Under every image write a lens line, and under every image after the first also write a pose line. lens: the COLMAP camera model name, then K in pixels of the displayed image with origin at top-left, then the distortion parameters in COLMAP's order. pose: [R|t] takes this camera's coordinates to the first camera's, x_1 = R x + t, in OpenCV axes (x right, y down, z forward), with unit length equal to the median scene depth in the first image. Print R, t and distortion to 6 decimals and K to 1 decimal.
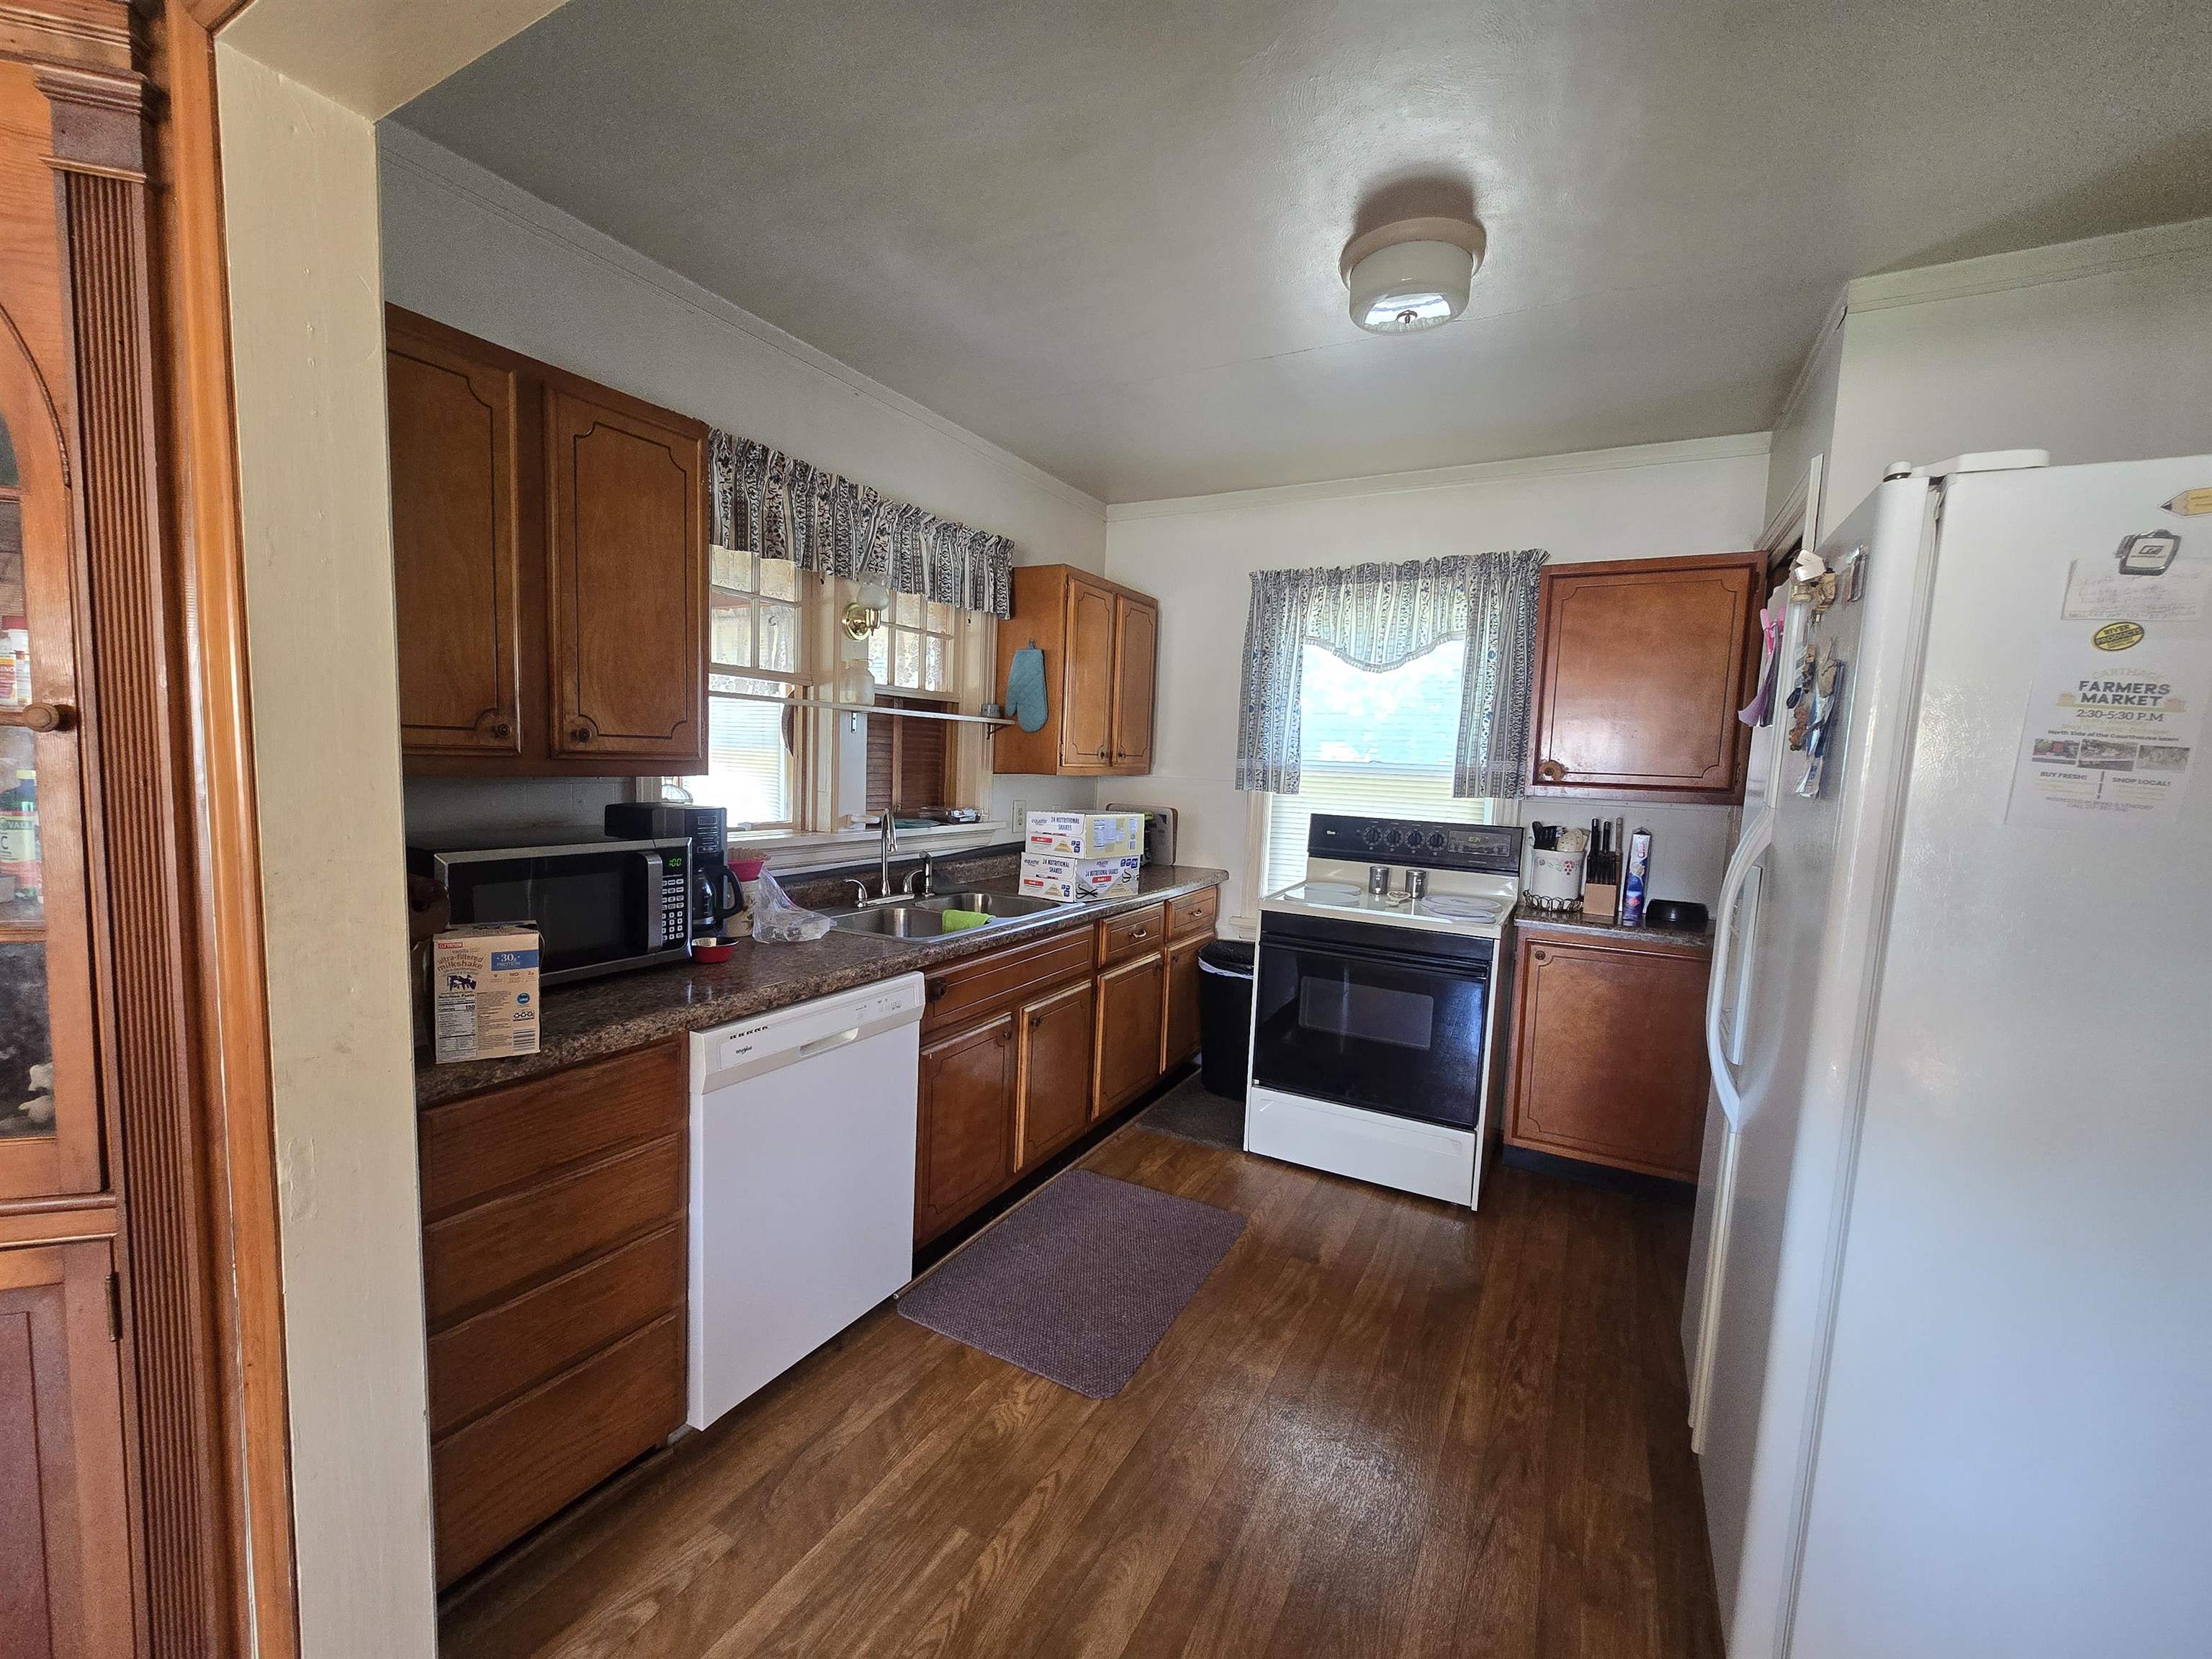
lens RADIAL K [[906.8, 0, 1093.4], [0, 906.8, 840.5], [0, 0, 1]] dist [-0.001880, -0.000031]
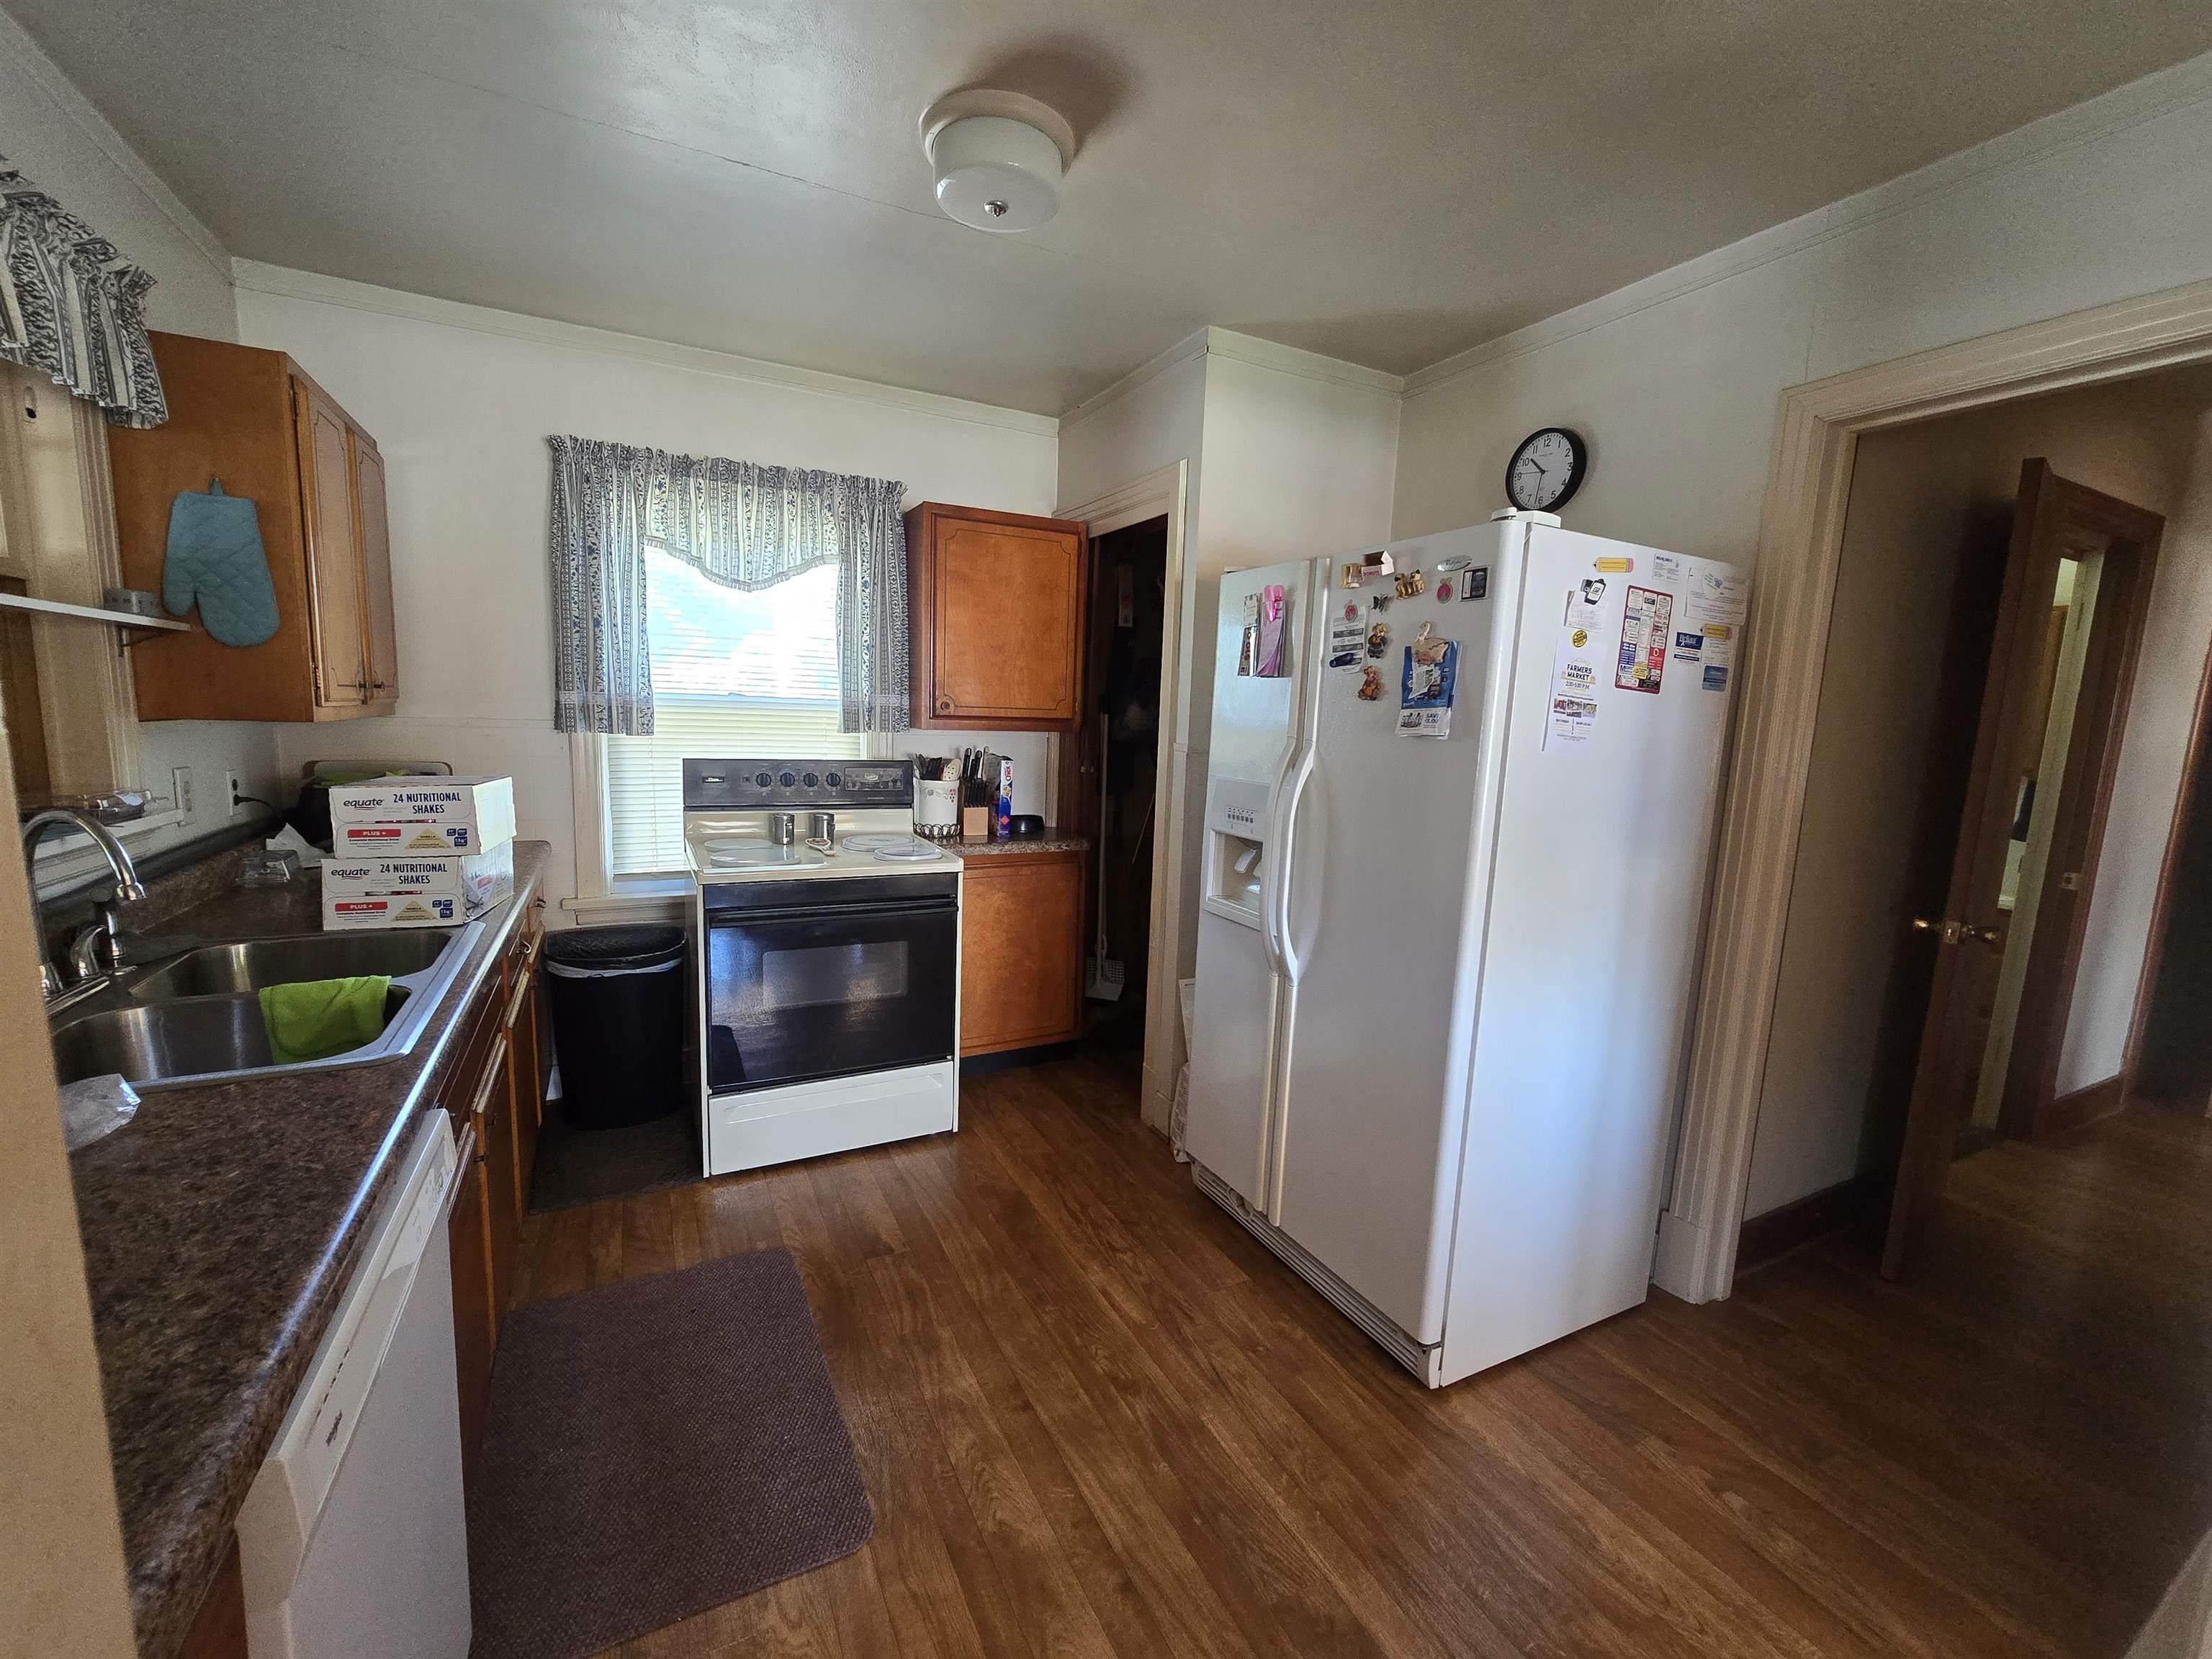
lens RADIAL K [[906.8, 0, 1093.4], [0, 906.8, 840.5], [0, 0, 1]] dist [-0.001880, -0.000031]
pose [[0.555163, -0.136167, 0.820519, -0.271637], [0.063351, 0.990565, 0.121524, -0.037025], [-0.829325, -0.015485, 0.558552, 0.259489]]
